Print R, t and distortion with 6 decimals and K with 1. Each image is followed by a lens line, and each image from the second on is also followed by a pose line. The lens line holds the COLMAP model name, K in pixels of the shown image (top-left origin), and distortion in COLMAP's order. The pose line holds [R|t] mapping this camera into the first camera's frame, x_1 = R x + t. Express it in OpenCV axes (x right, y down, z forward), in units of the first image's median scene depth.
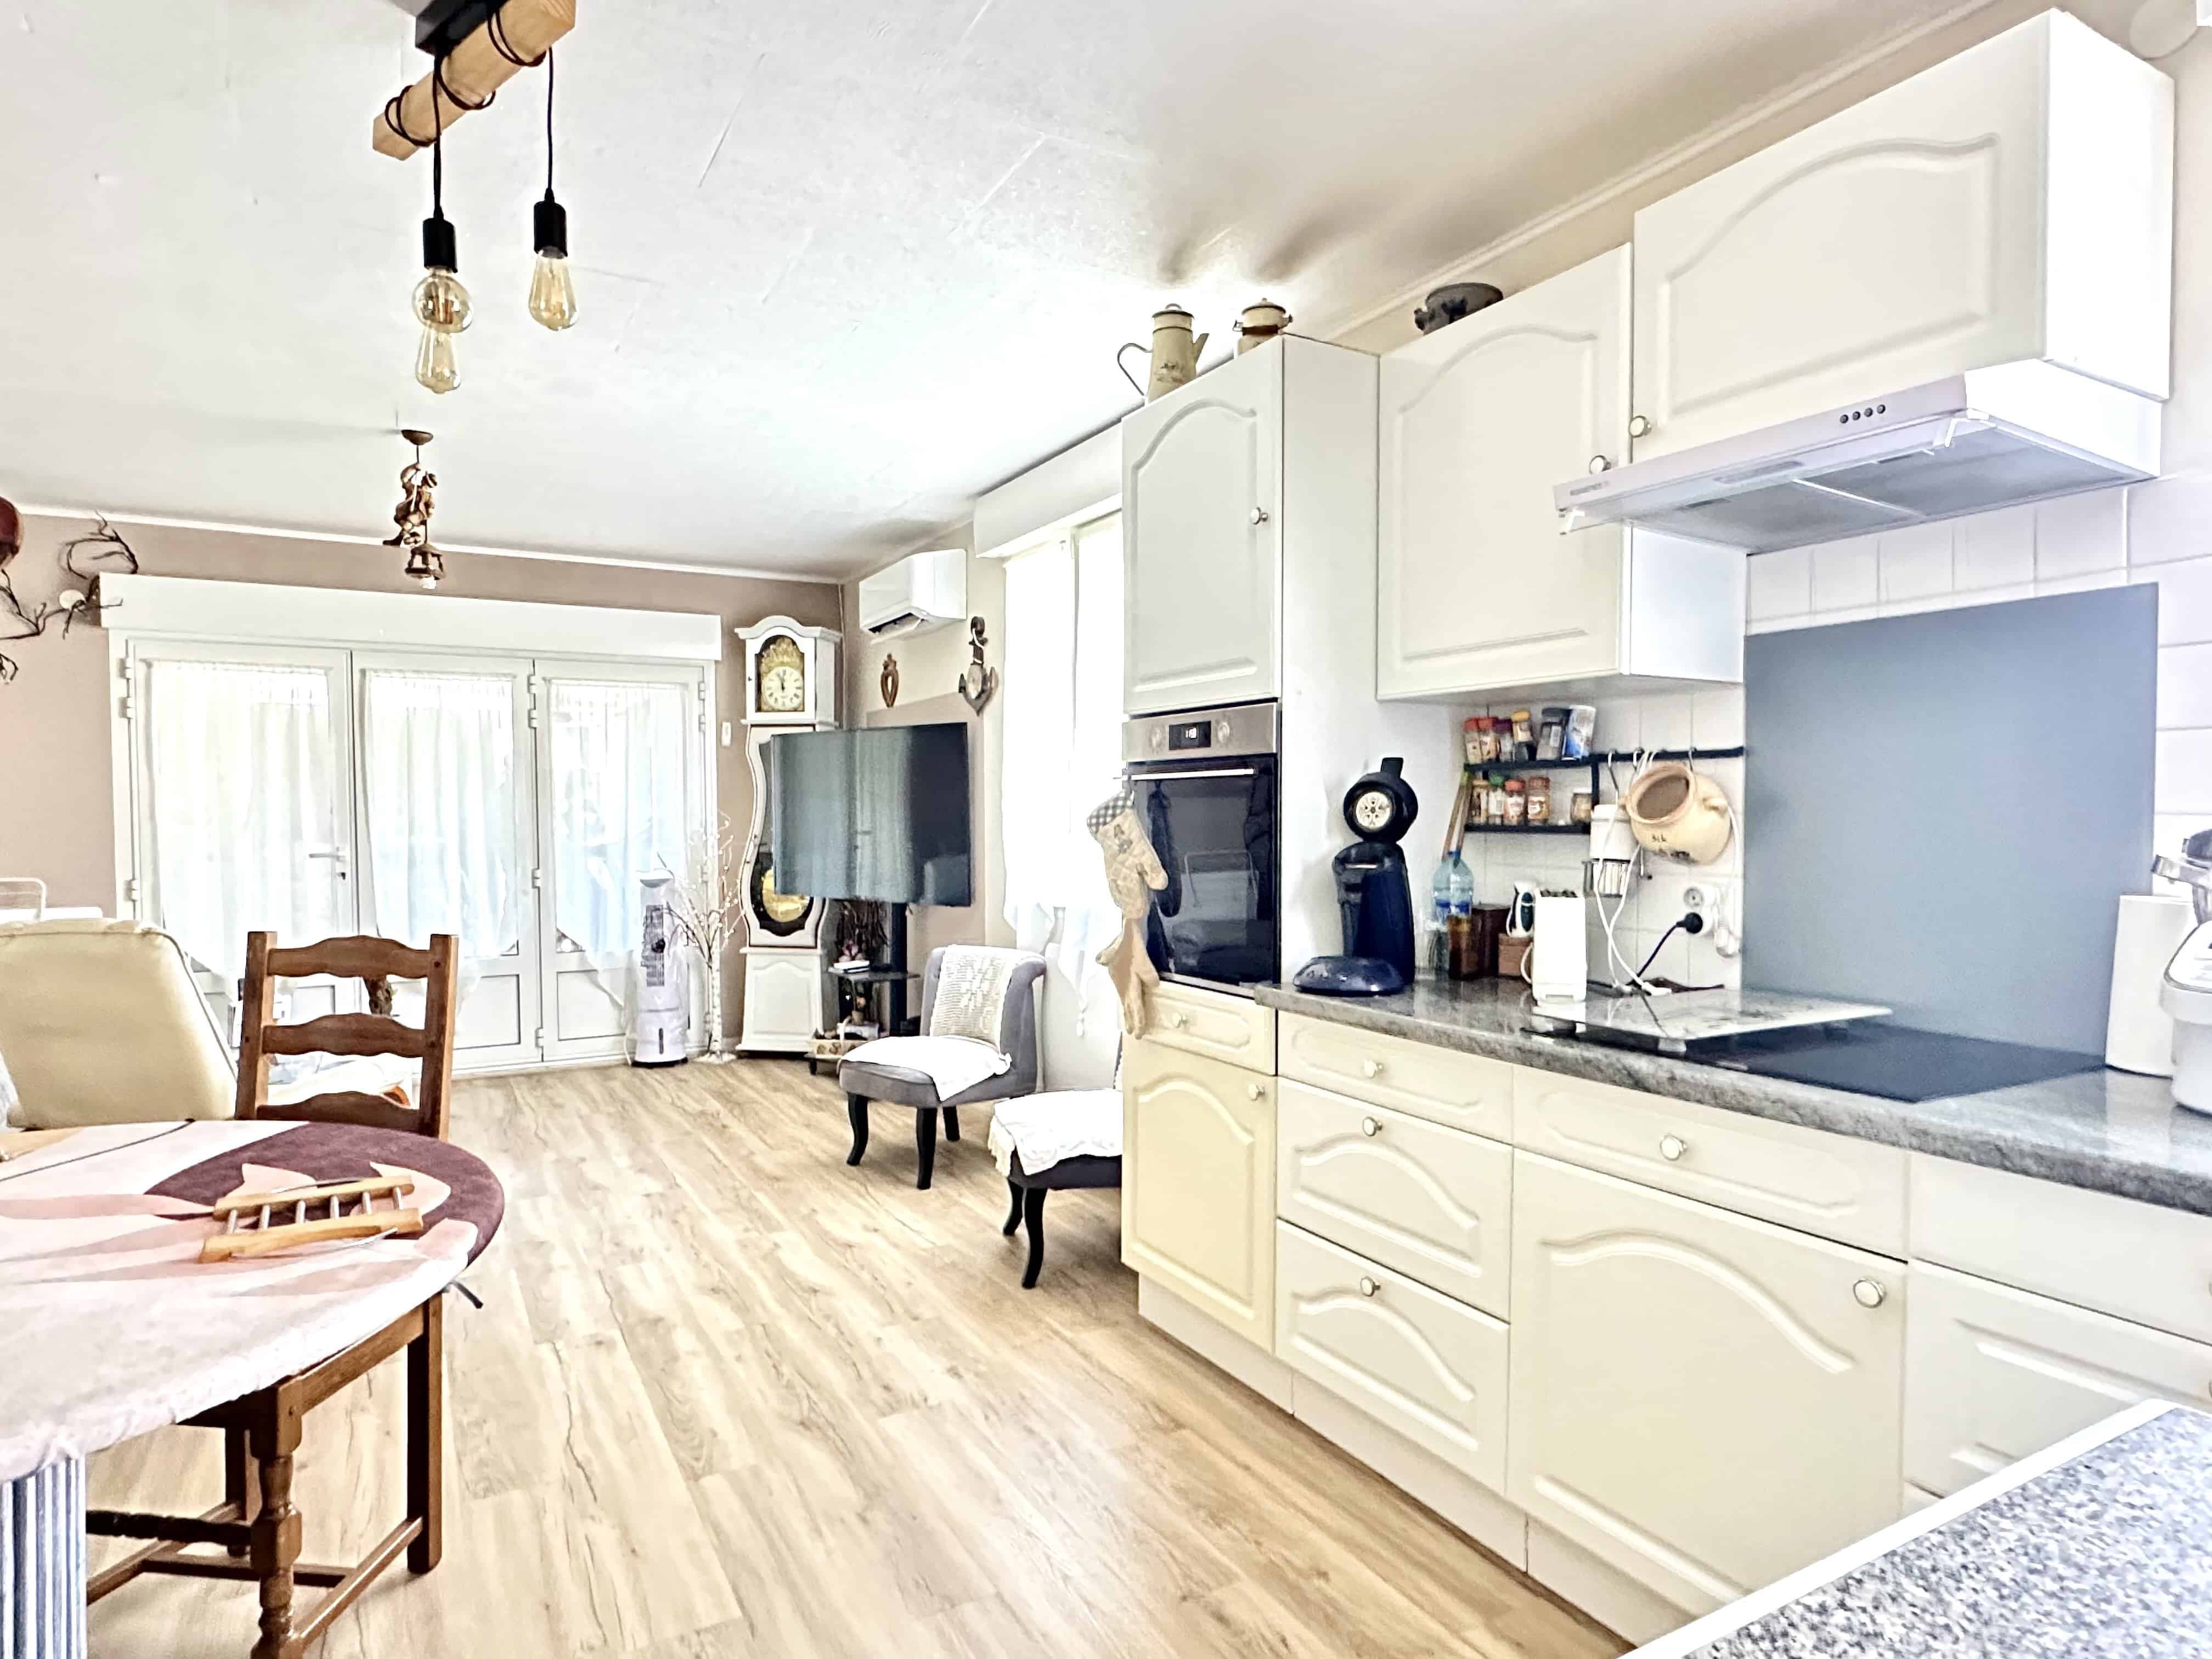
lens RADIAL K [[1262.2, 0, 1106.0], [0, 1262.2, 829.5], [0, 0, 1]] dist [0.001273, -0.000277]
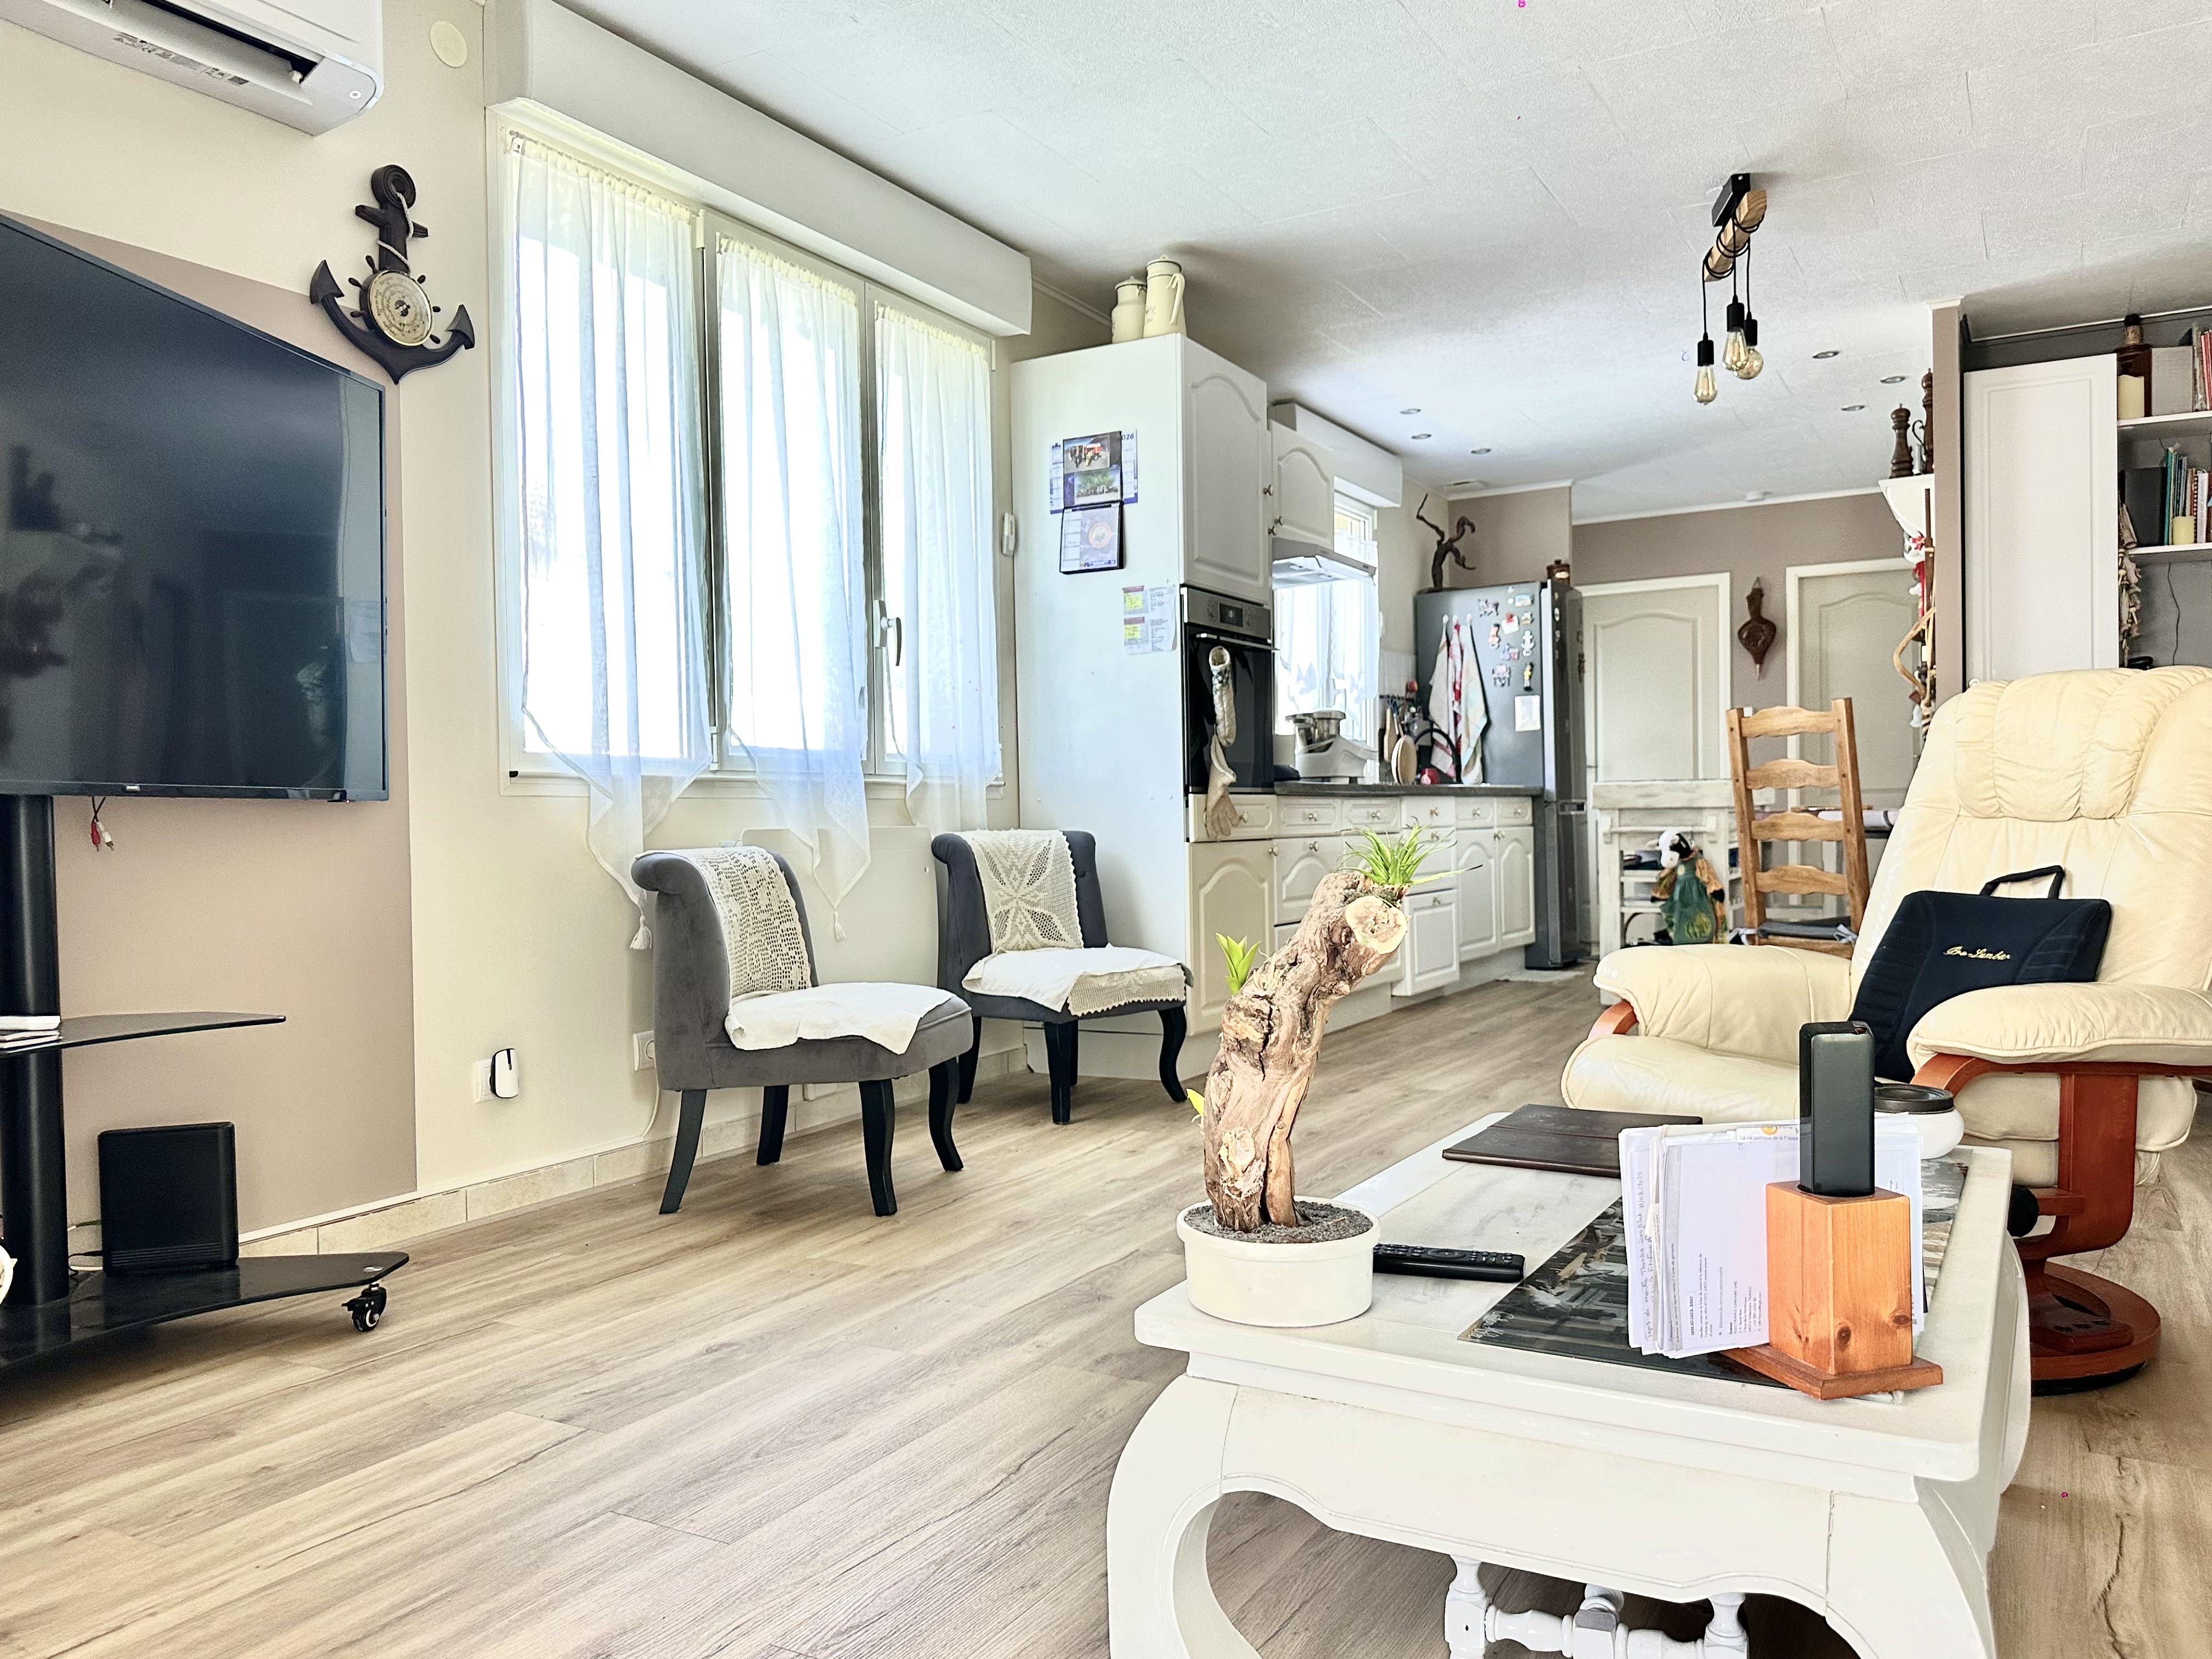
lens RADIAL K [[1616.8, 0, 1106.0], [0, 1616.8, 829.5], [0, 0, 1]] dist [0.071967, -0.000643]
pose [[-0.512913, 0.009816, 0.858385, -1.625053], [0.035449, 0.999324, 0.009755, 0.164682], [-0.857709, 0.035432, -0.512914, 2.376703]]
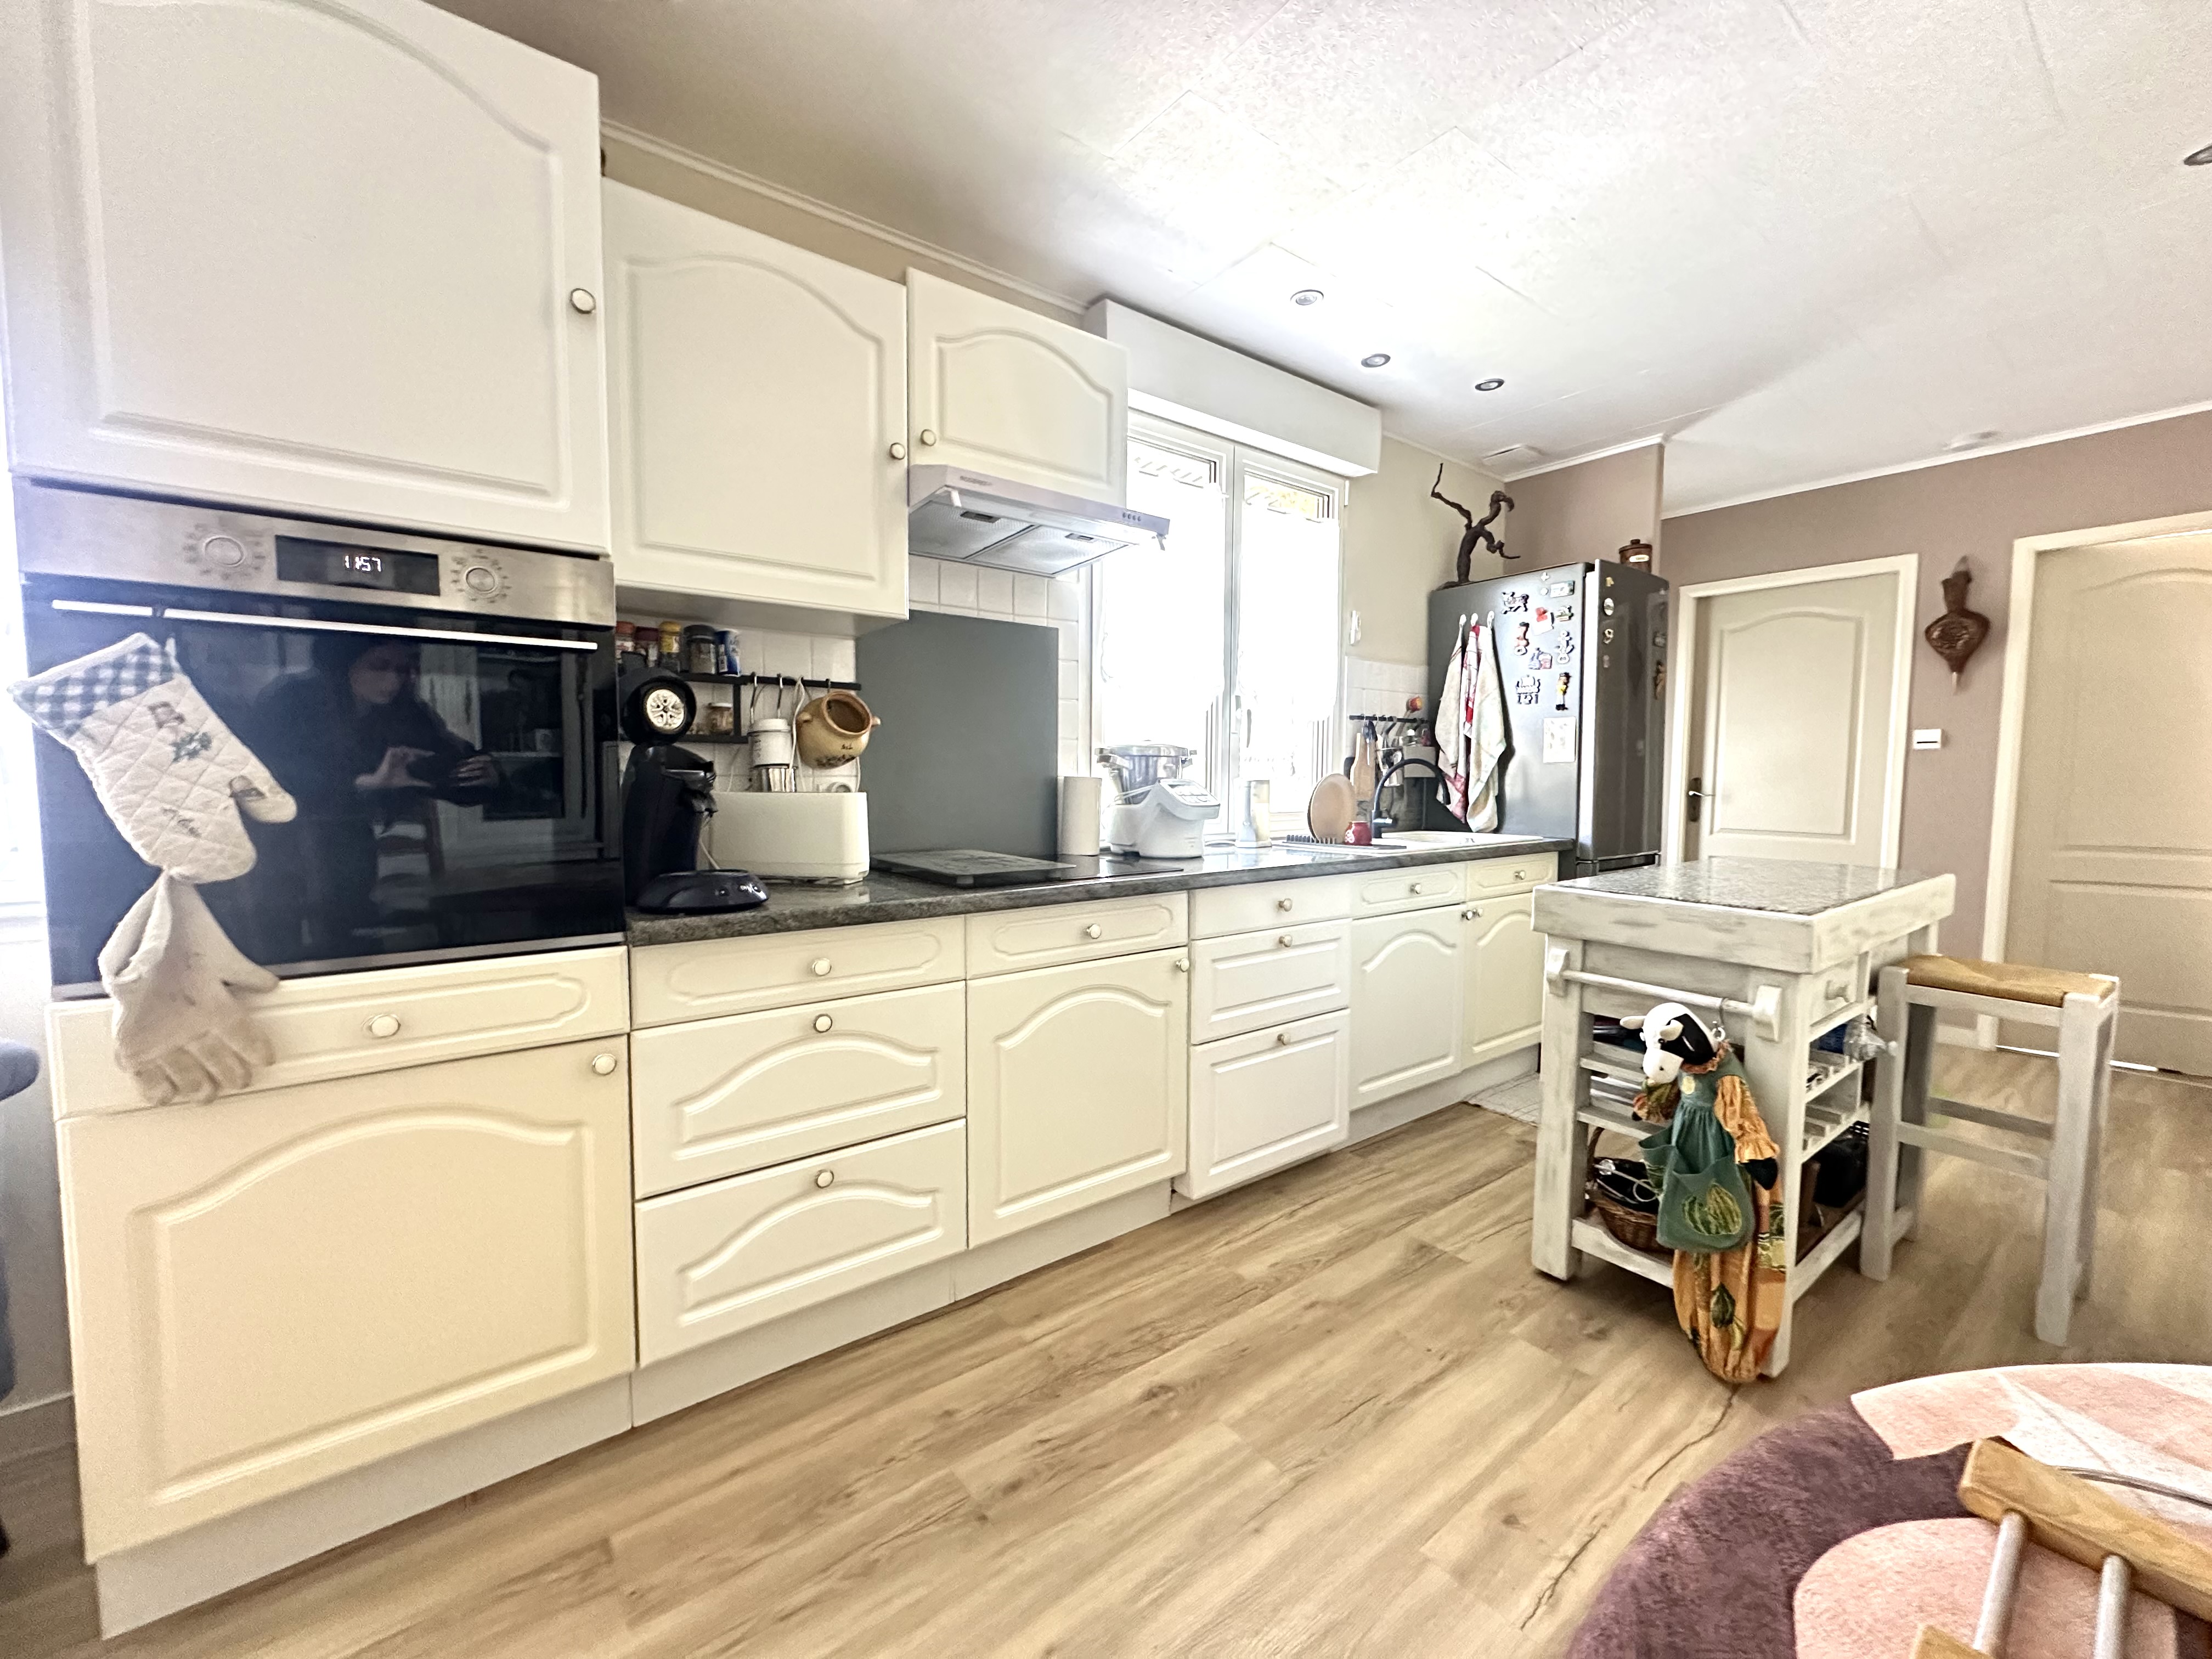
lens RADIAL K [[886.0, 0, 1106.0], [0, 886.0, 829.5], [0, 0, 1]] dist [-0.002696, 0.000315]
pose [[-0.142019, -0.061206, 0.987970, -0.487360], [0.009949, 0.997948, 0.063254, 0.034695], [-0.989814, 0.018813, -0.141118, 0.823314]]
